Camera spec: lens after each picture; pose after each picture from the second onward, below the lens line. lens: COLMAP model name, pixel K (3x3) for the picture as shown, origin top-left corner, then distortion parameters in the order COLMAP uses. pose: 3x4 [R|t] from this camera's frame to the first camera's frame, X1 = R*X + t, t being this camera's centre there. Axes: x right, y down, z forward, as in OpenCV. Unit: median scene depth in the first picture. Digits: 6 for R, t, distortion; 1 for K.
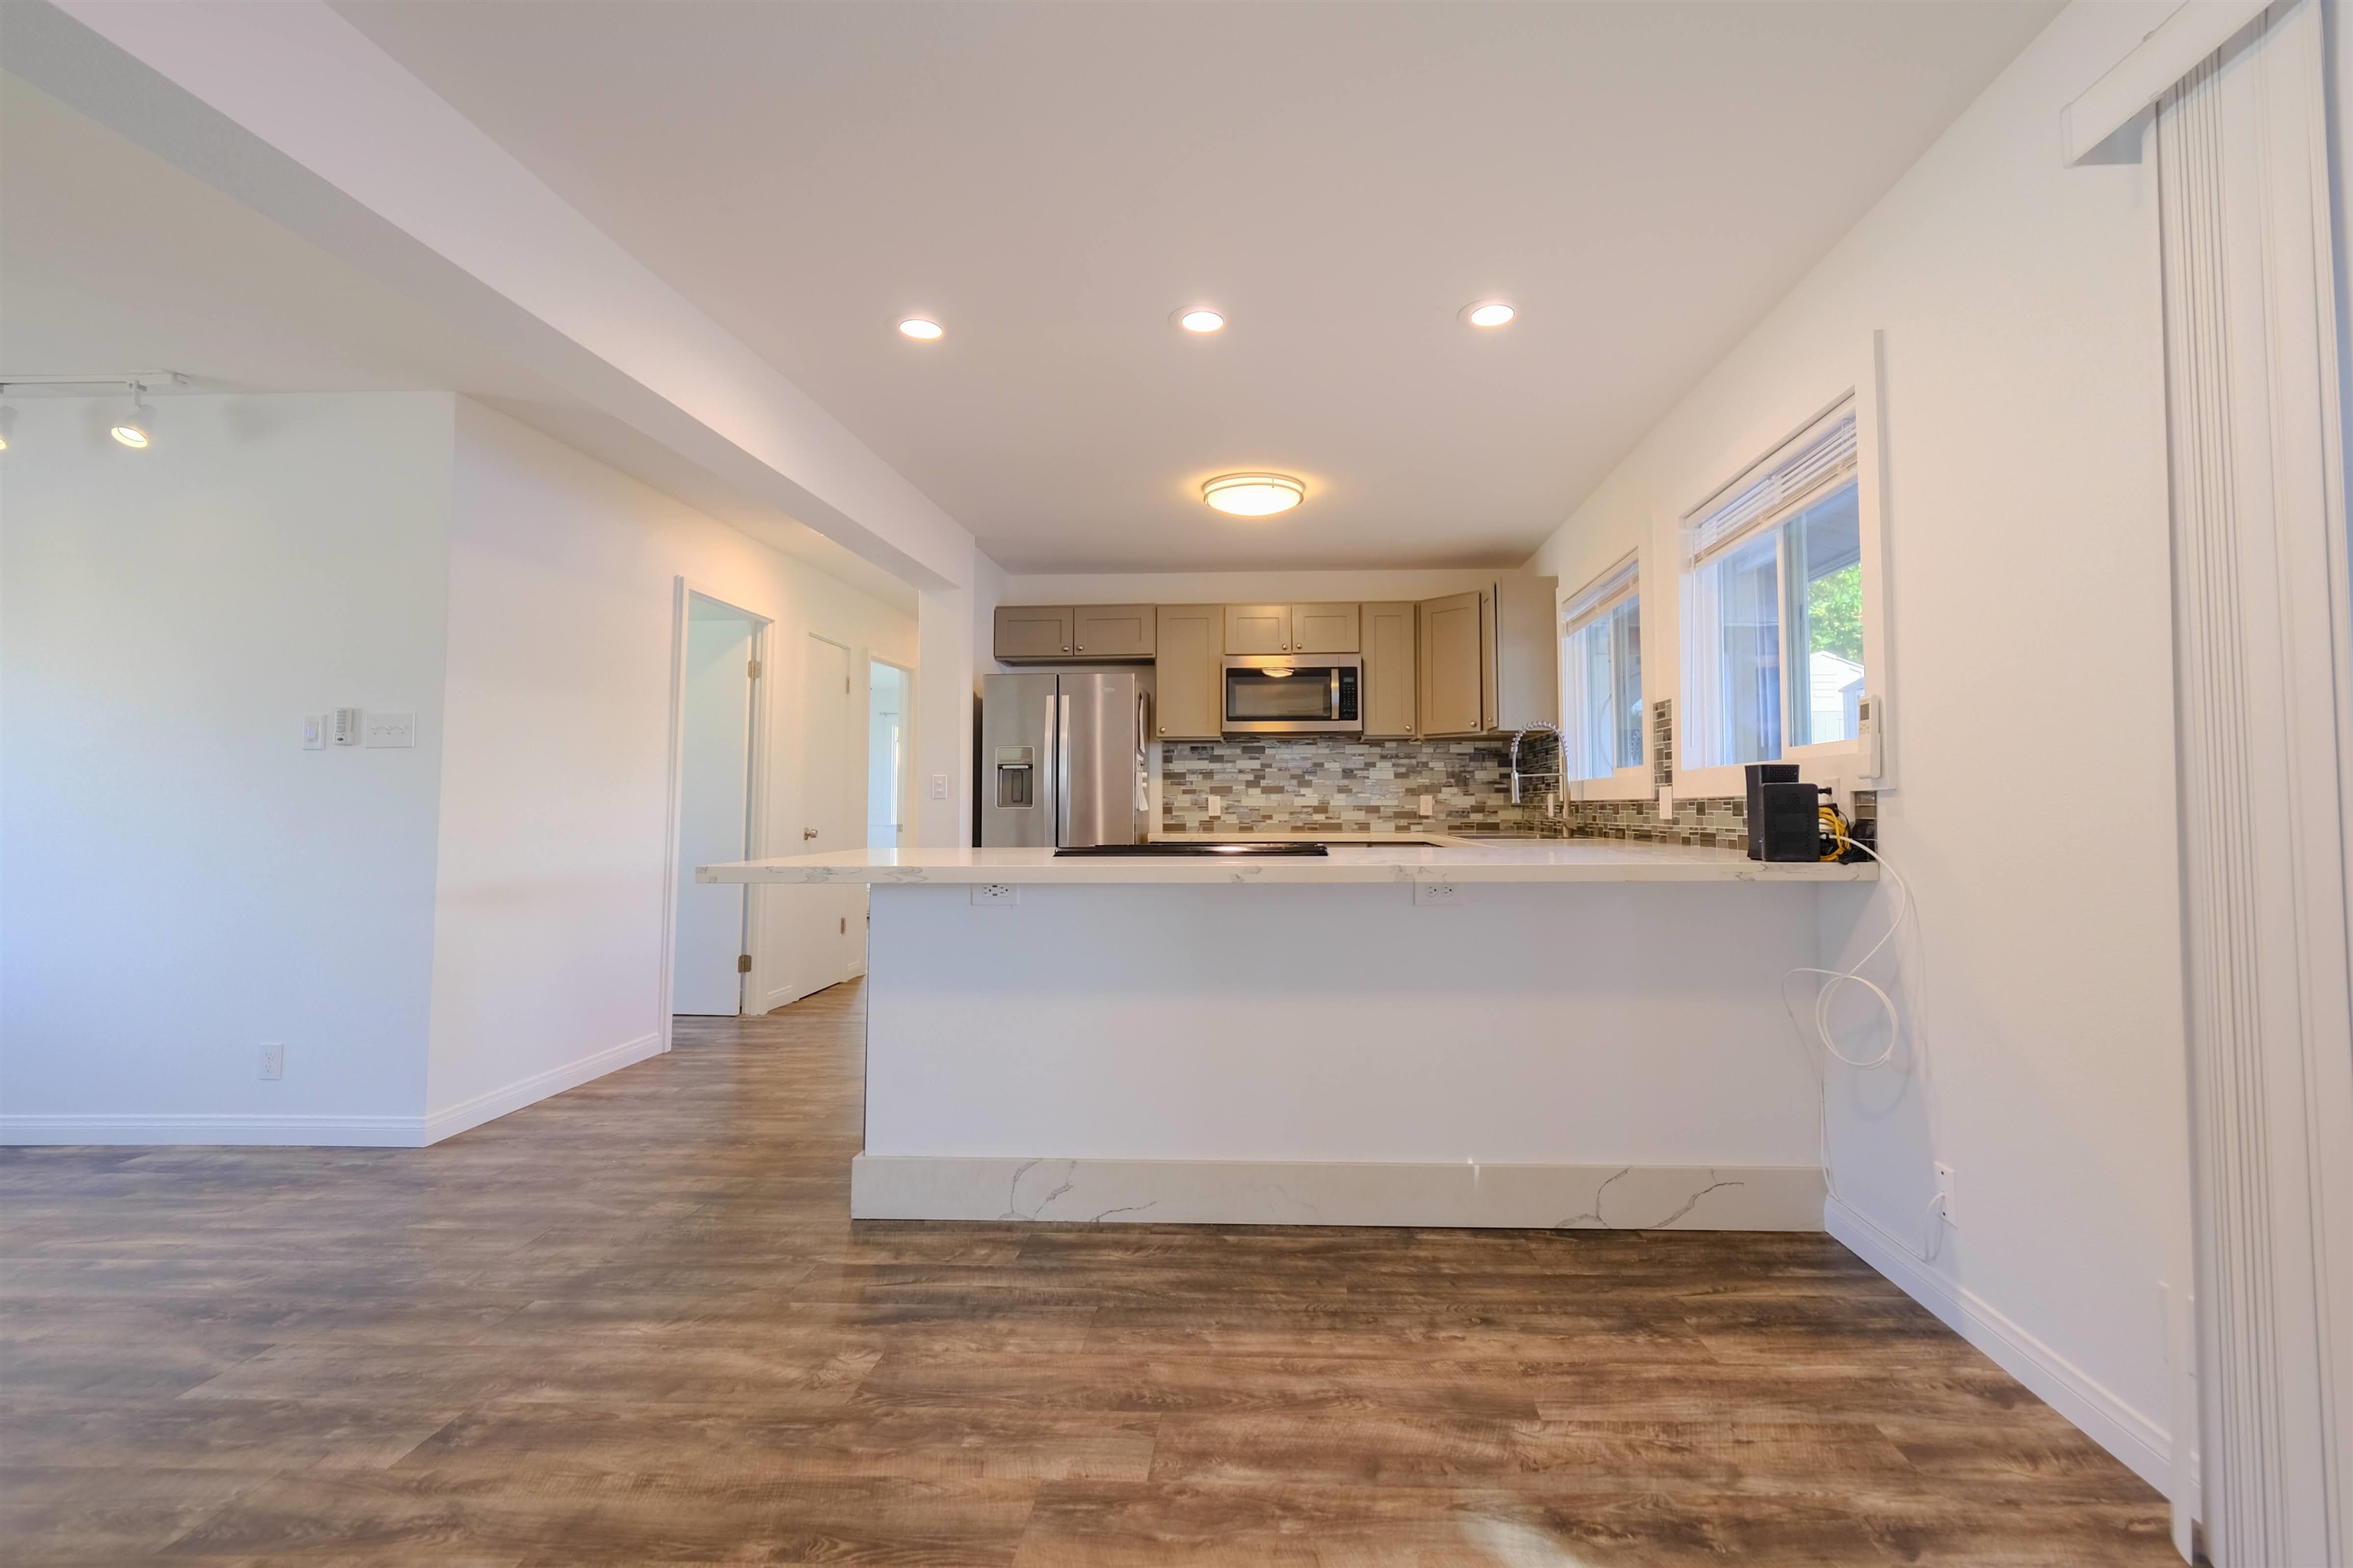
lens RADIAL K [[1089.2, 0, 1246.5], [0, 1089.2, 750.2], [0, 0, 1]] dist [-0.011854, 0.007196]
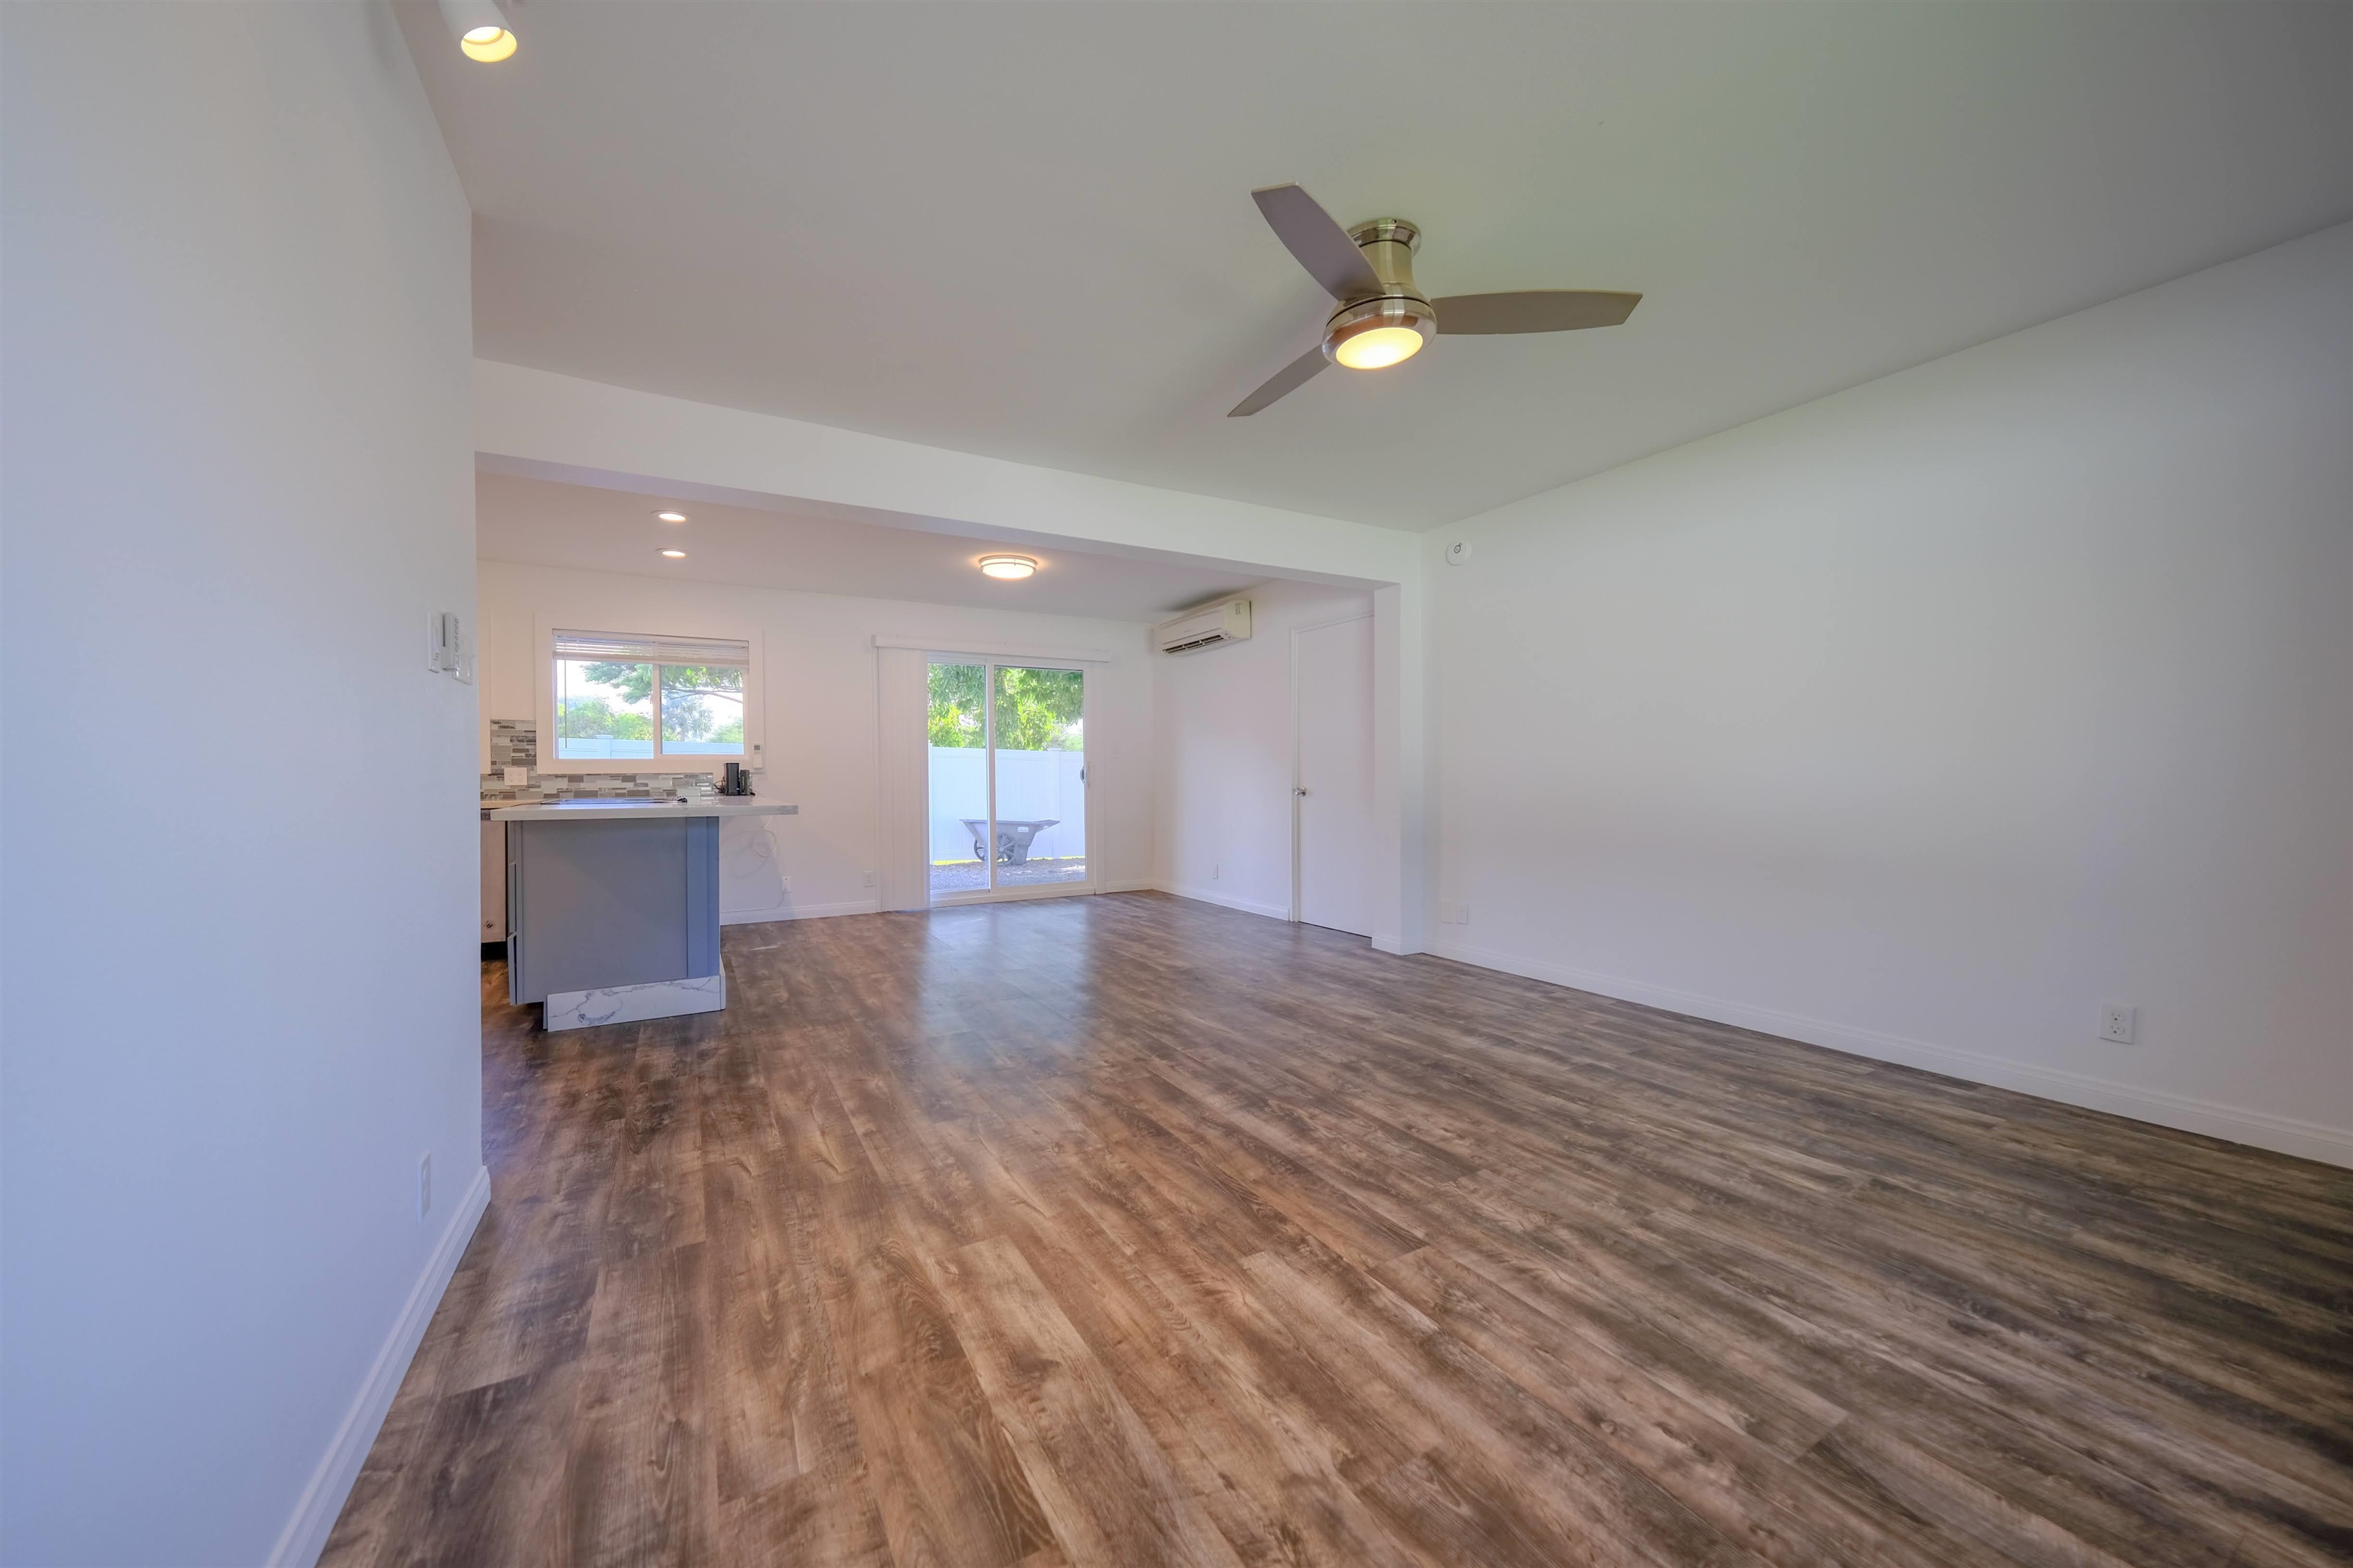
lens RADIAL K [[839.2, 0, 1150.3], [0, 839.2, 785.8], [0, 0, 1]] dist [-0.009327, 0.005138]
pose [[-0.519356, -0.001316, 0.854557, -0.884380], [-0.037109, 0.999090, -0.021015, 0.035239], [-0.853752, -0.042626, -0.518932, 0.532757]]
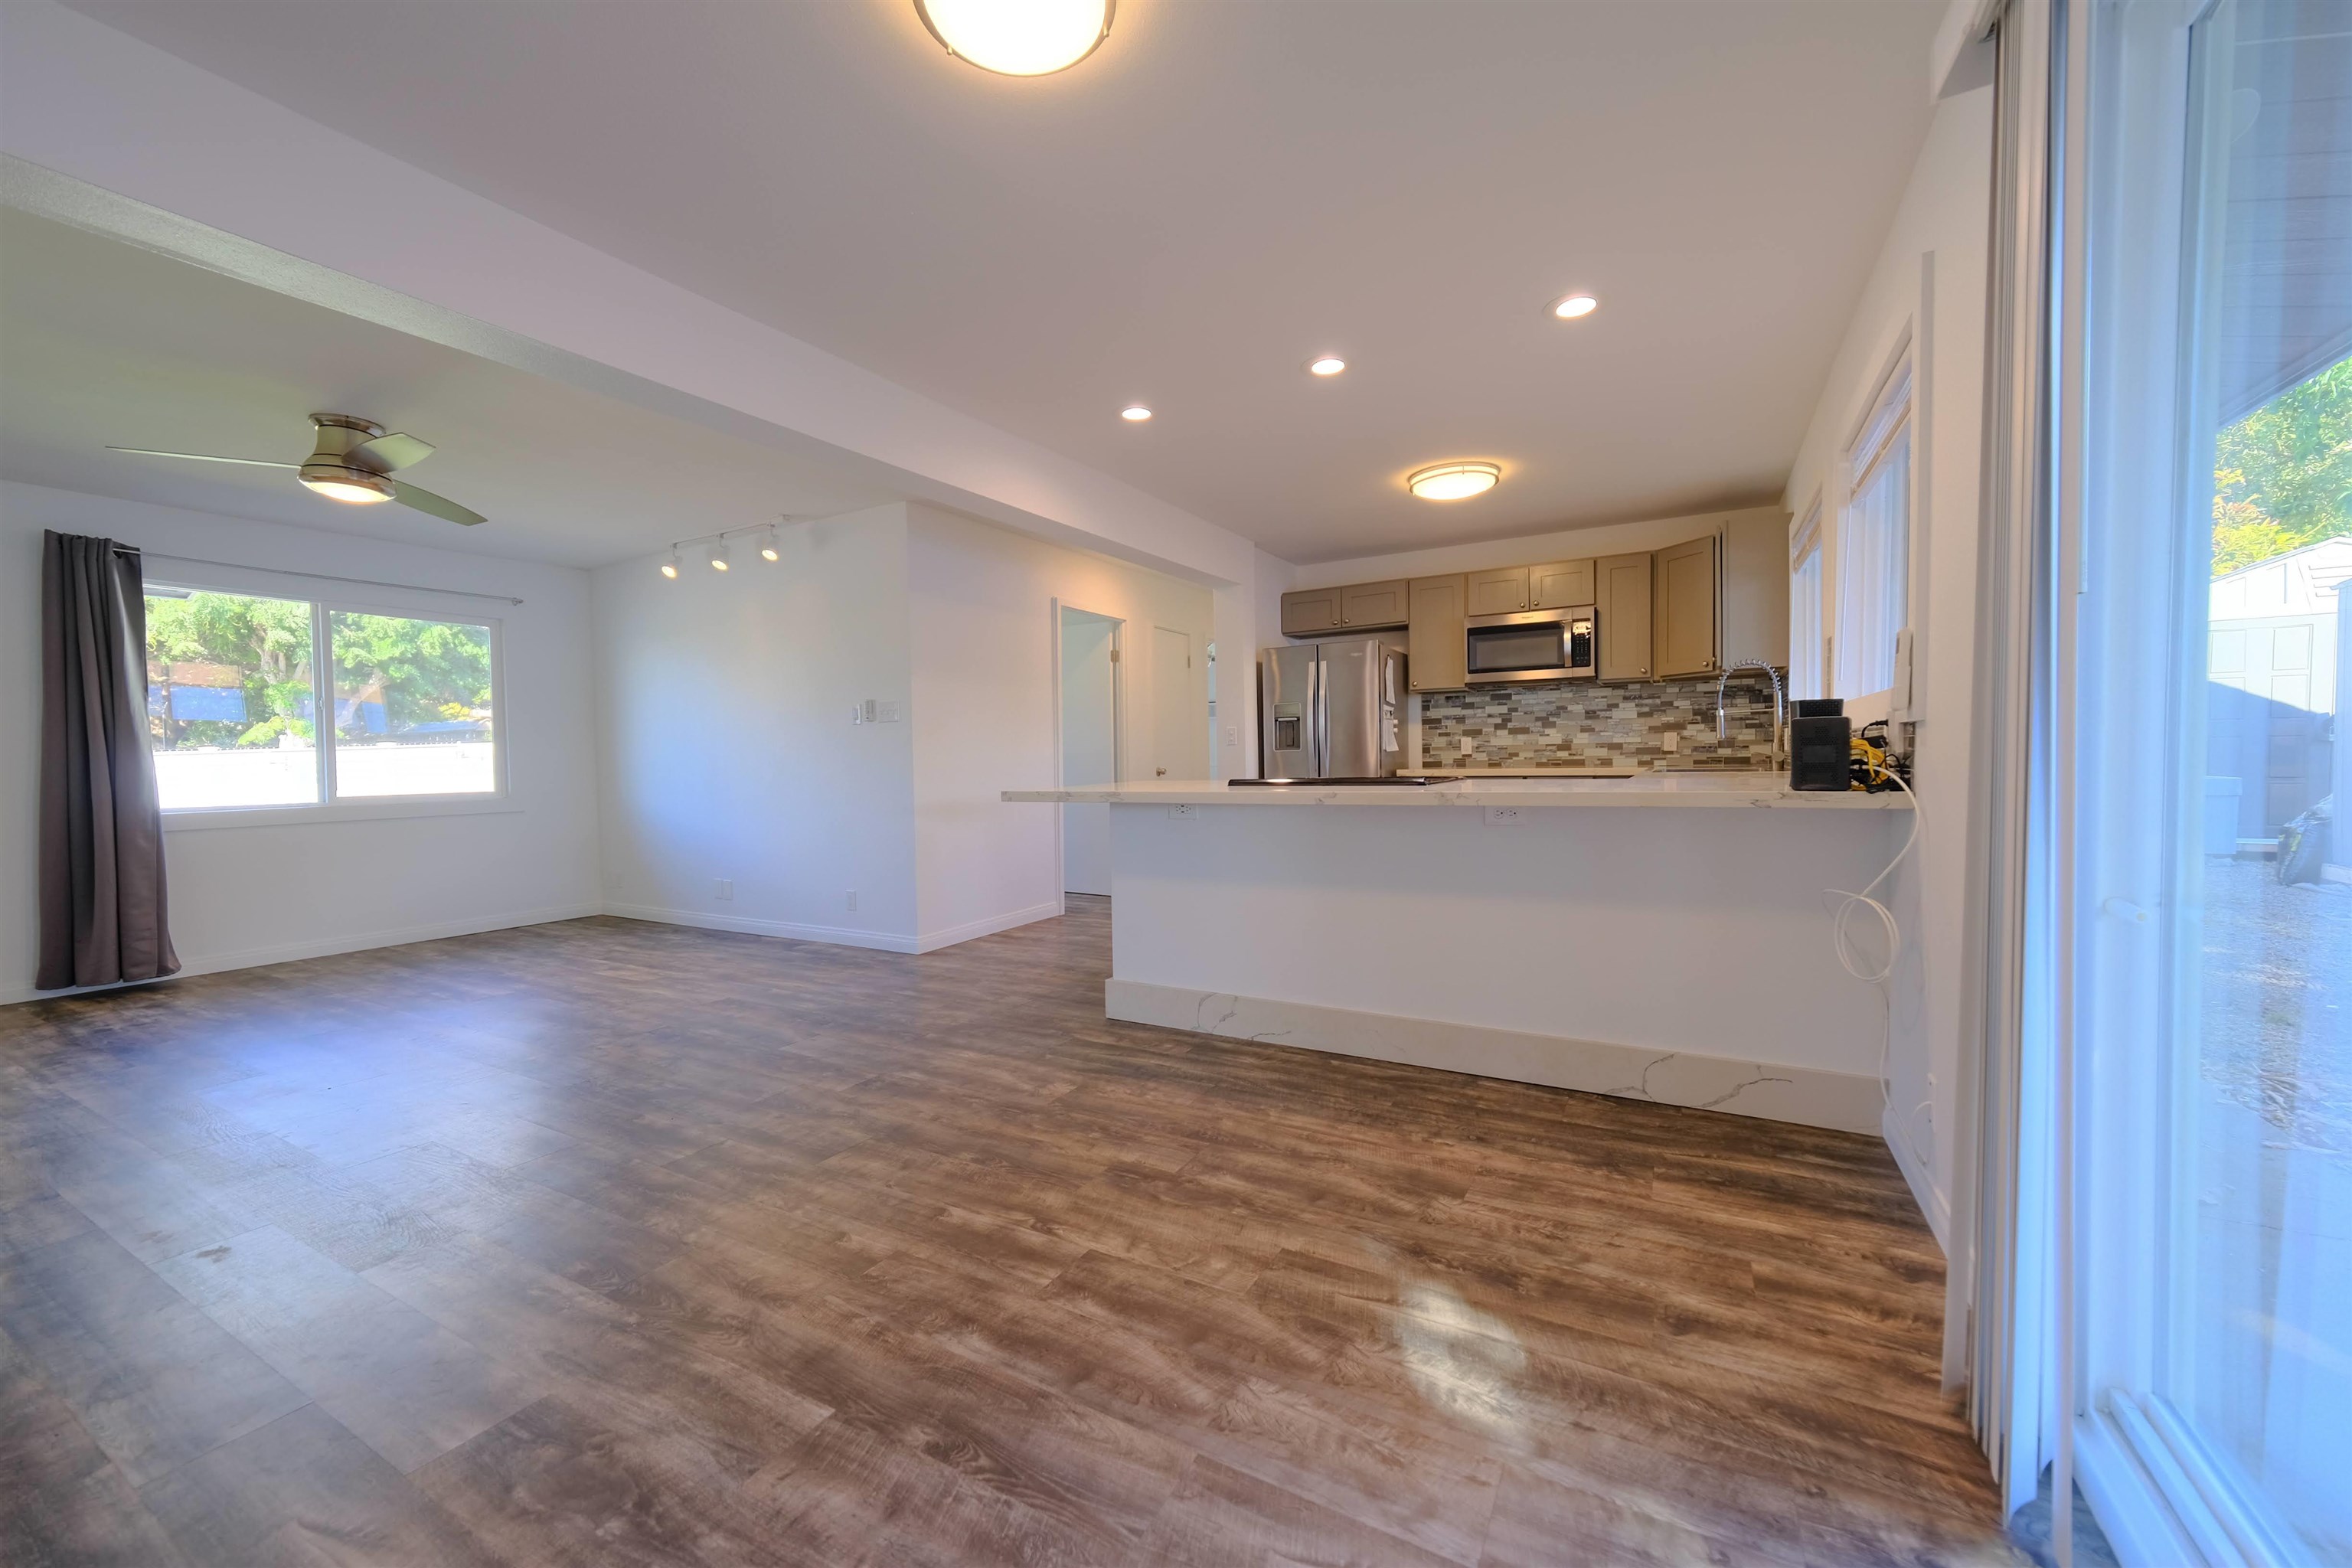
lens RADIAL K [[914.9, 0, 1144.3], [0, 914.9, 788.4], [0, 0, 1]] dist [-0.012988, 0.000418]
pose [[0.878814, 0.002688, -0.477157, 0.145957], [0.042731, 0.995523, 0.084308, -0.001548], [0.475248, -0.094480, 0.874765, -0.041746]]
